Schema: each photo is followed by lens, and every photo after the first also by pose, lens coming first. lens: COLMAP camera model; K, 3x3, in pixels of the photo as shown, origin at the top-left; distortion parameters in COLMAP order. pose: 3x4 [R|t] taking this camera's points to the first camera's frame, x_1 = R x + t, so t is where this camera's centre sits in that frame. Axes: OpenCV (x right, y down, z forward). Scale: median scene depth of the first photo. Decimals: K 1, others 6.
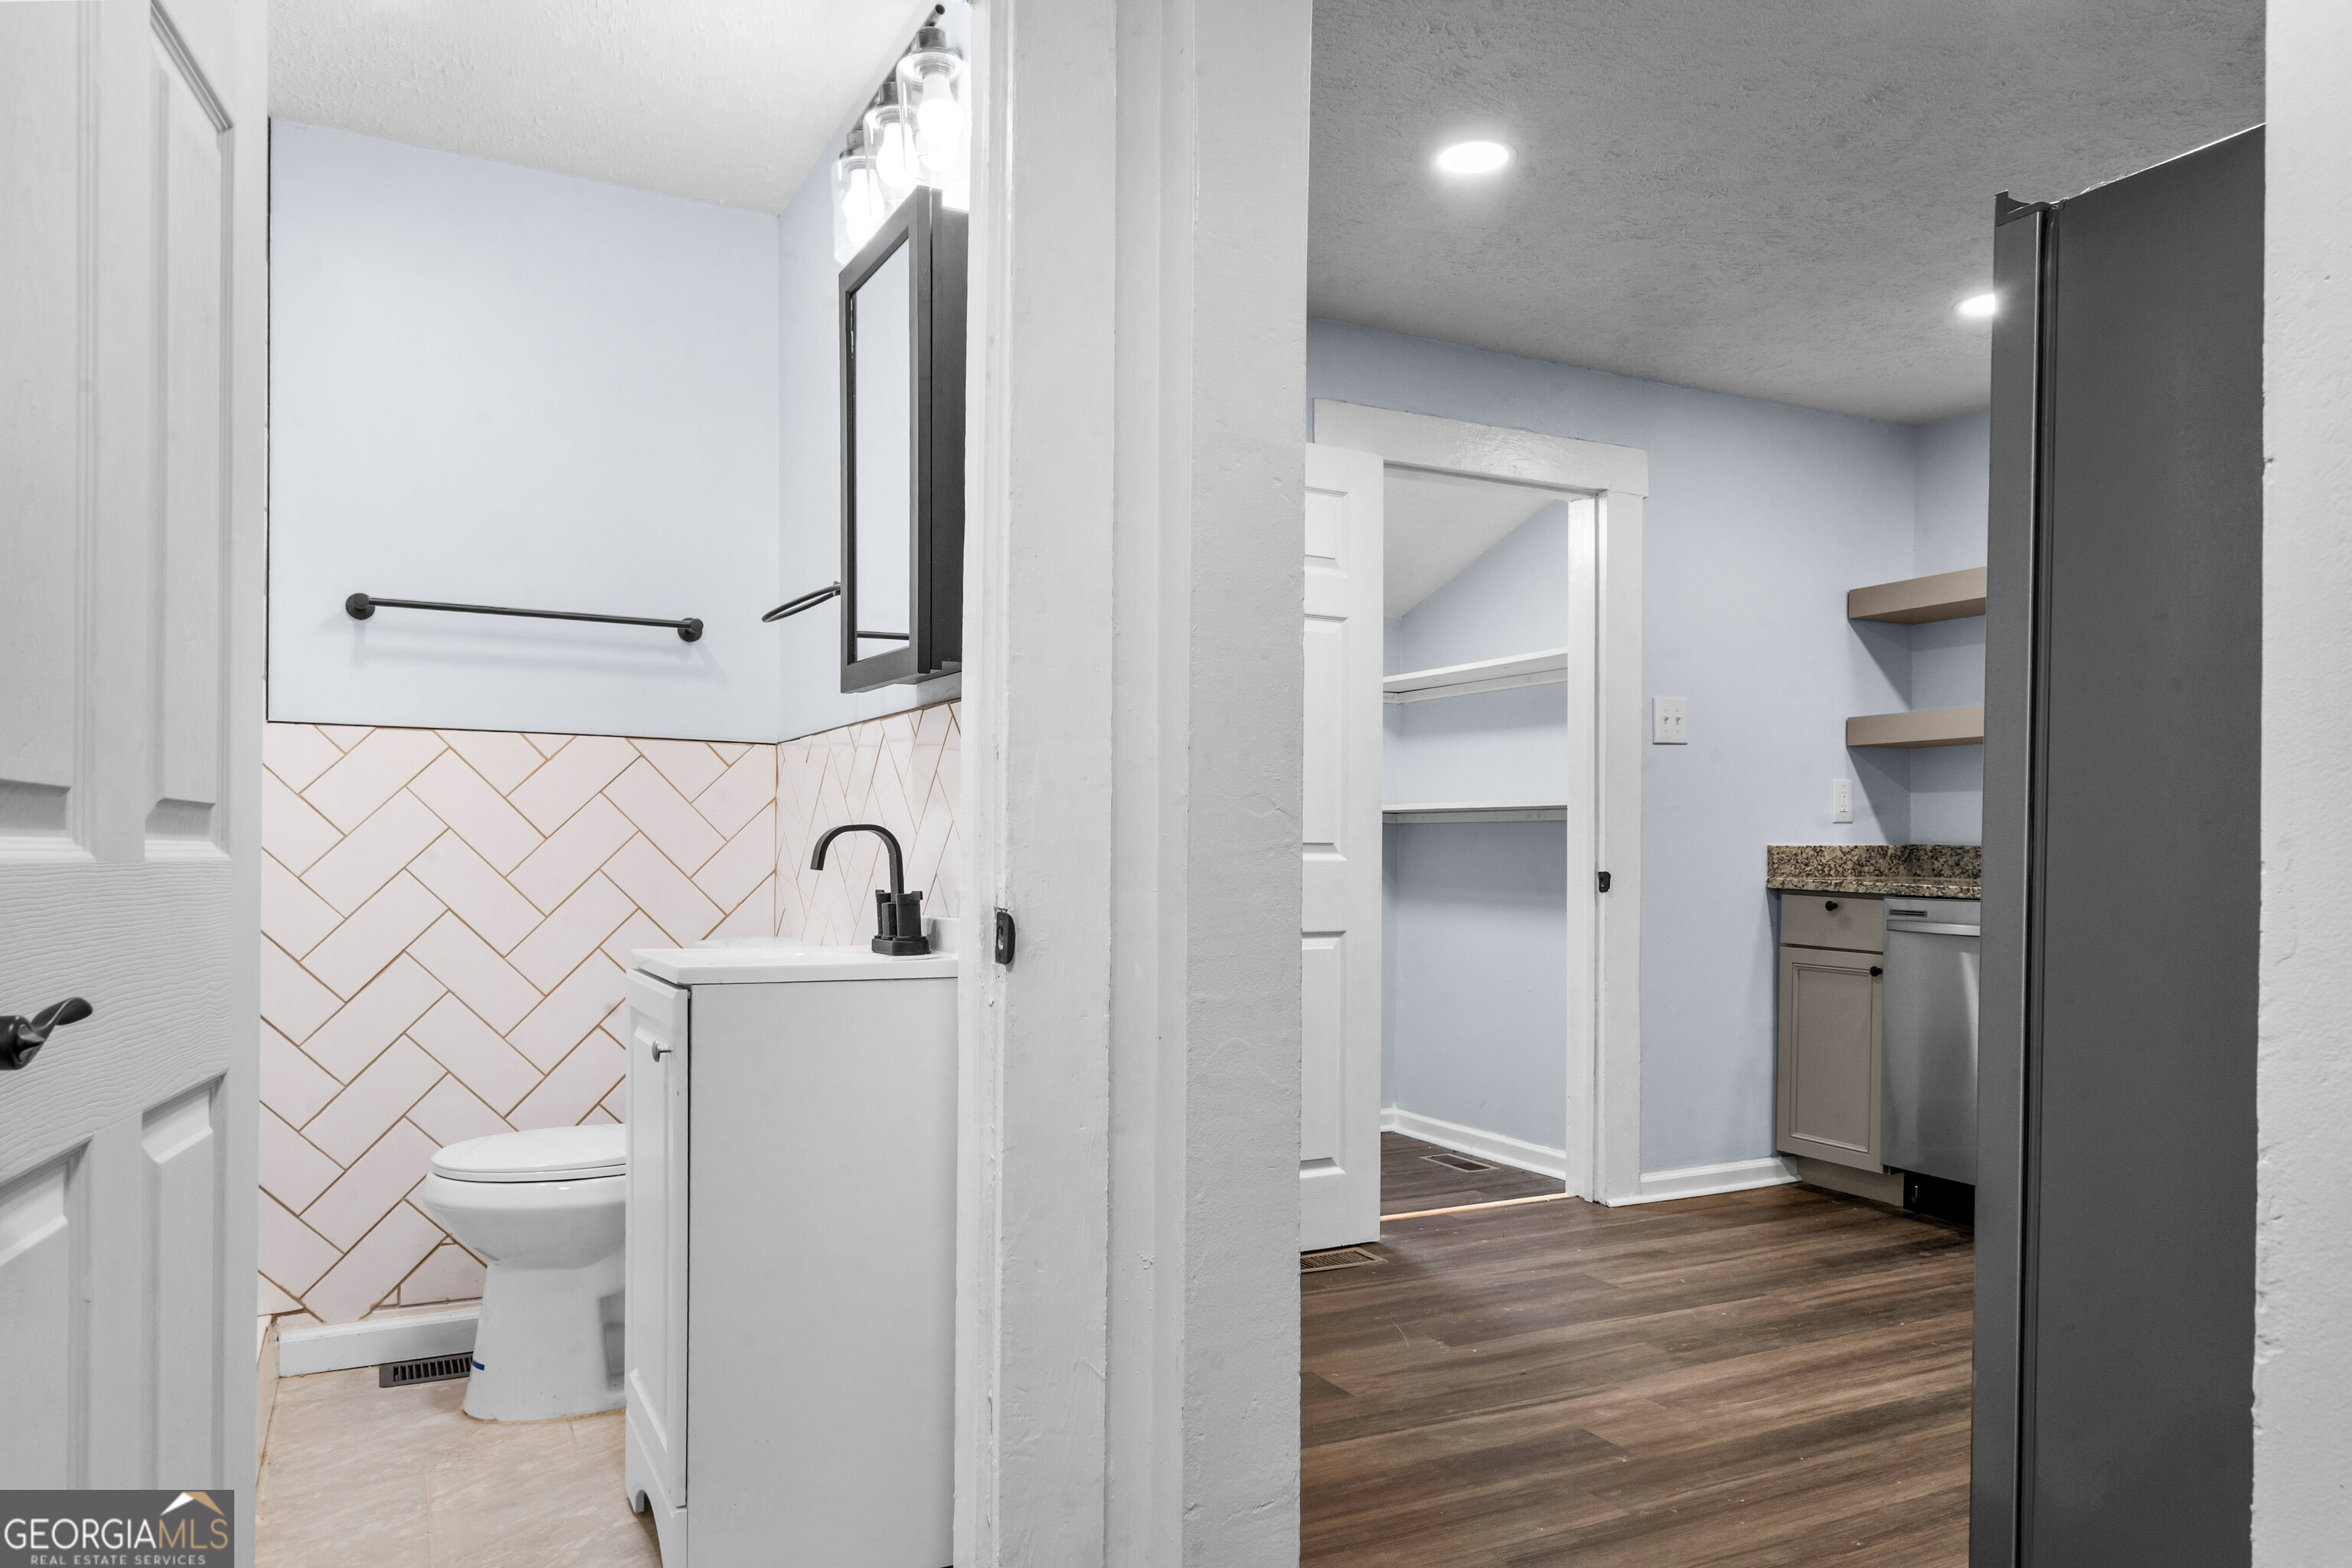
lens RADIAL K [[1597.5, 0, 1176.6], [0, 1597.5, 858.8], [0, 0, 1]] dist [-0.118544, 0.388938]
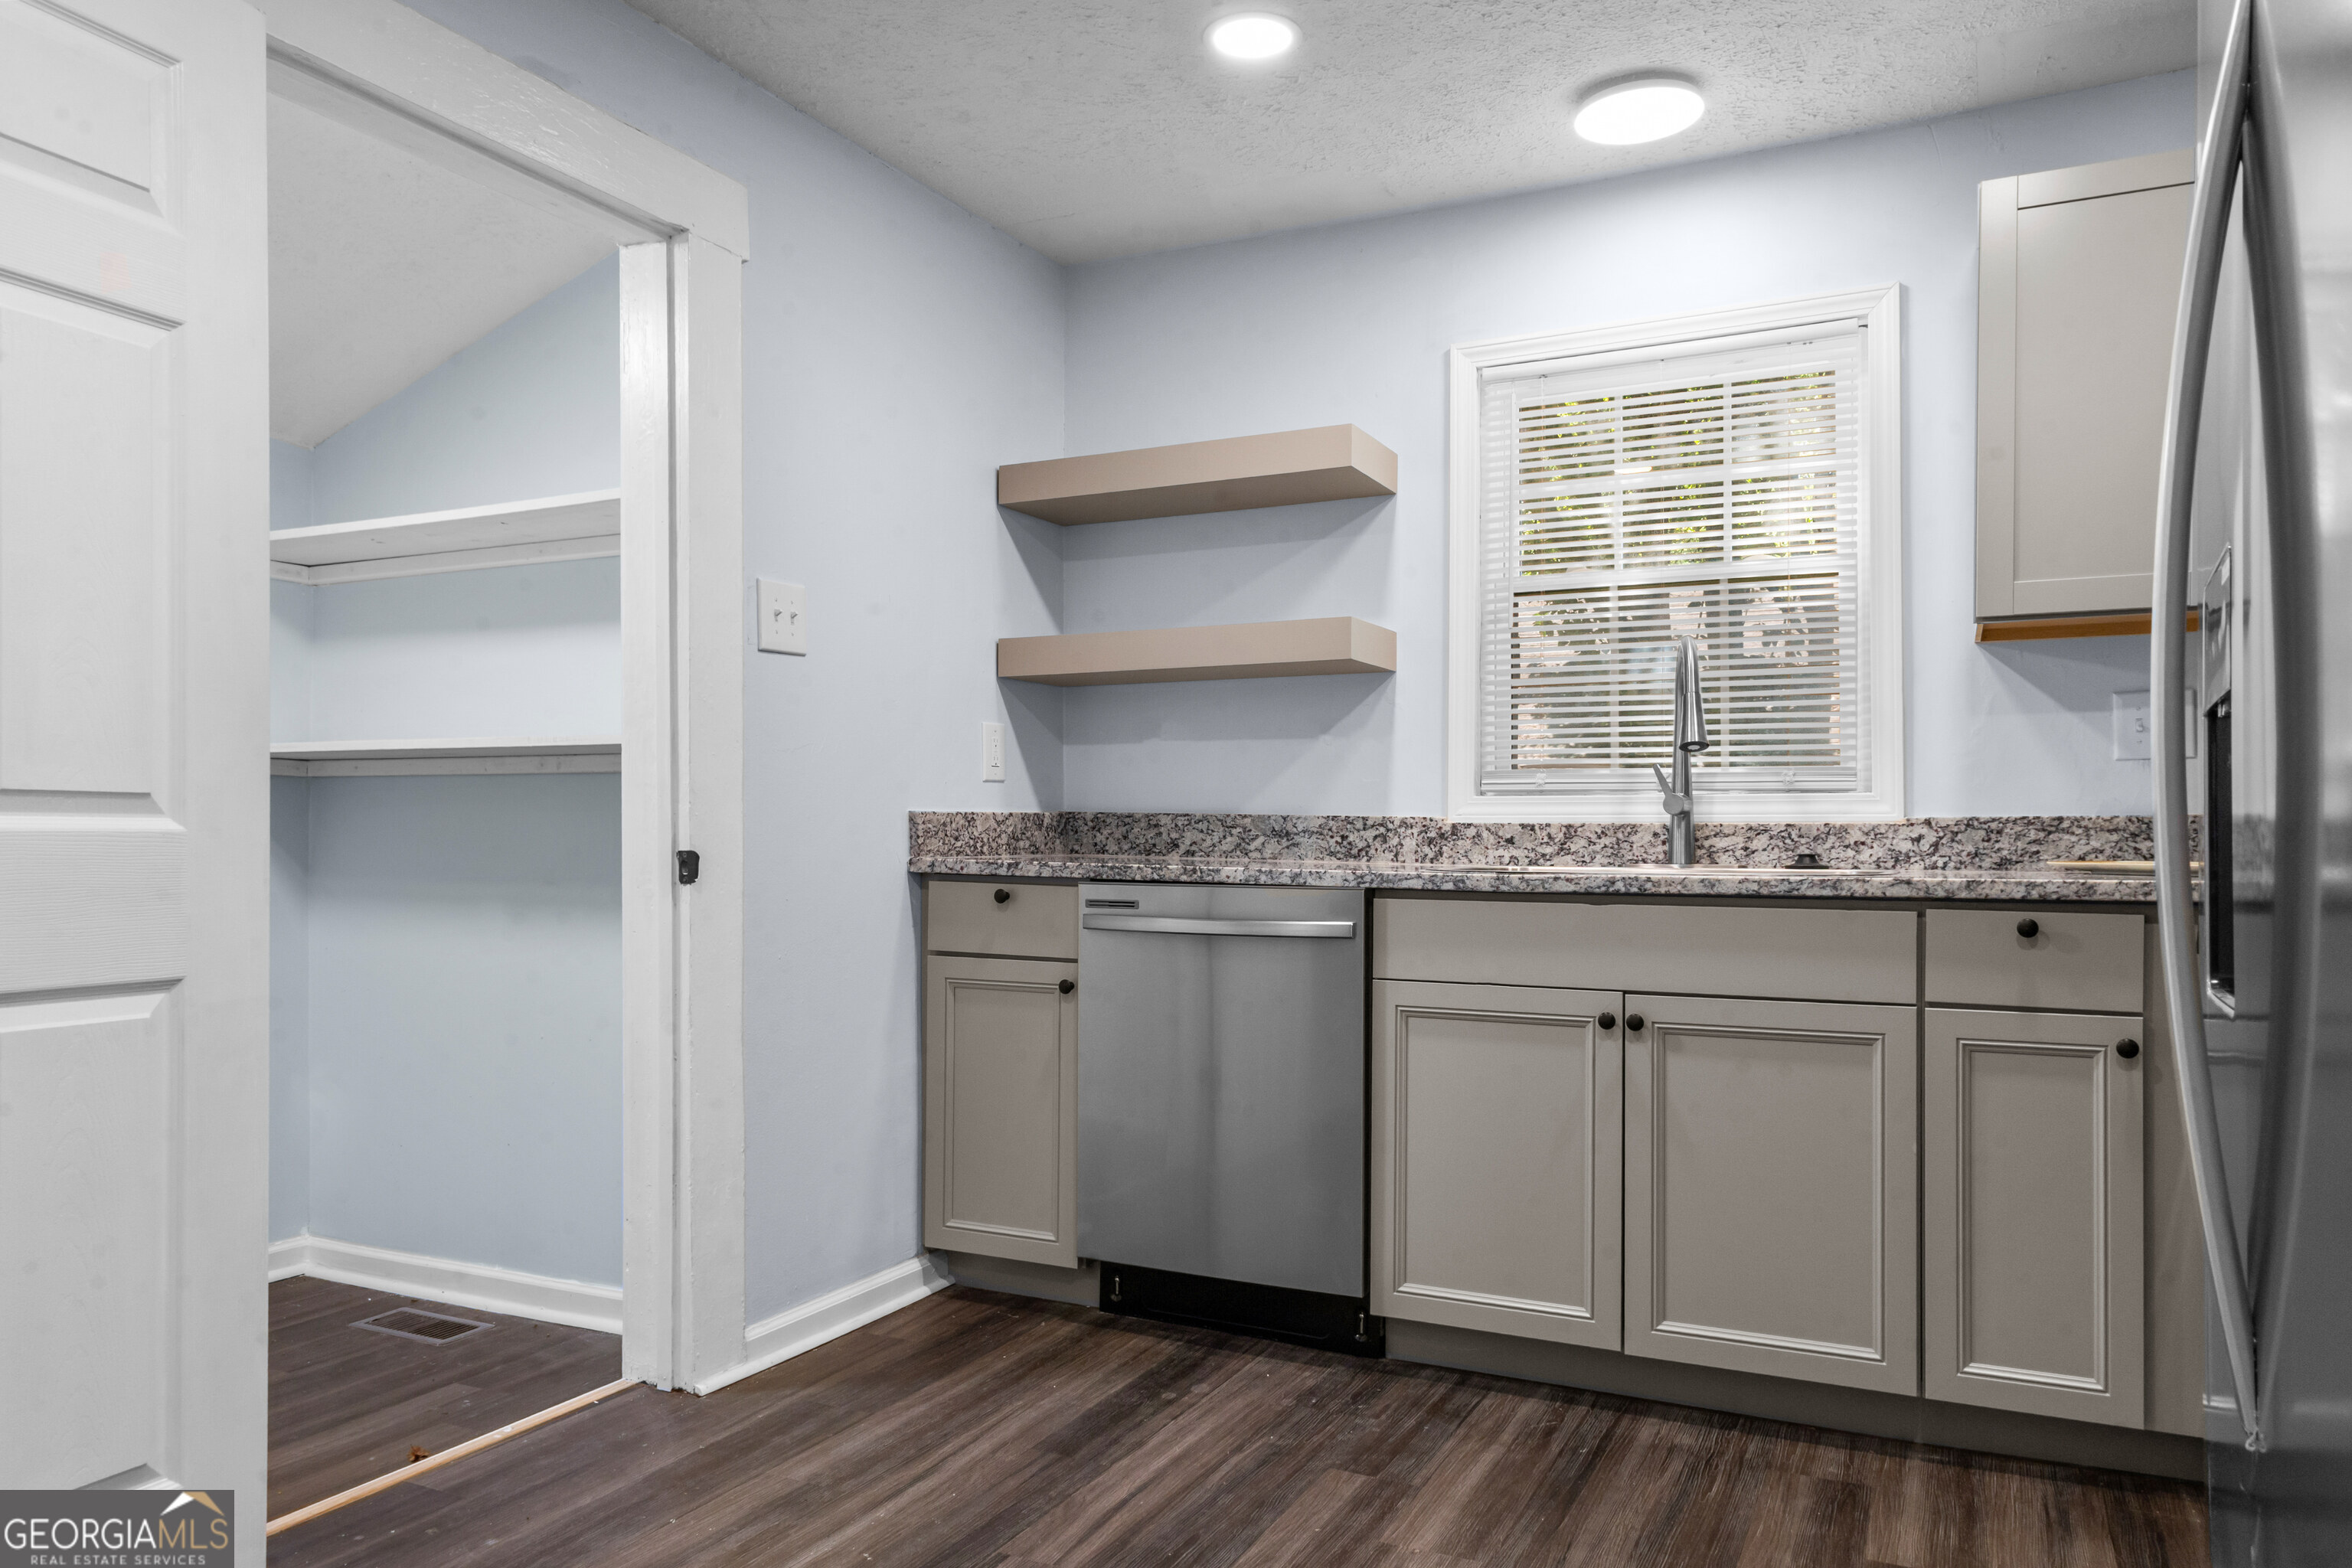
lens RADIAL K [[1618.8, 0, 1202.2], [0, 1618.8, 837.5], [0, 0, 1]] dist [0.009981, 0.003843]
pose [[0.797272, -0.003951, 0.603608, 0.047621], [0.004906, 0.999988, 0.000065, 0.003906], [-0.603601, 0.002909, 0.797282, 0.366565]]
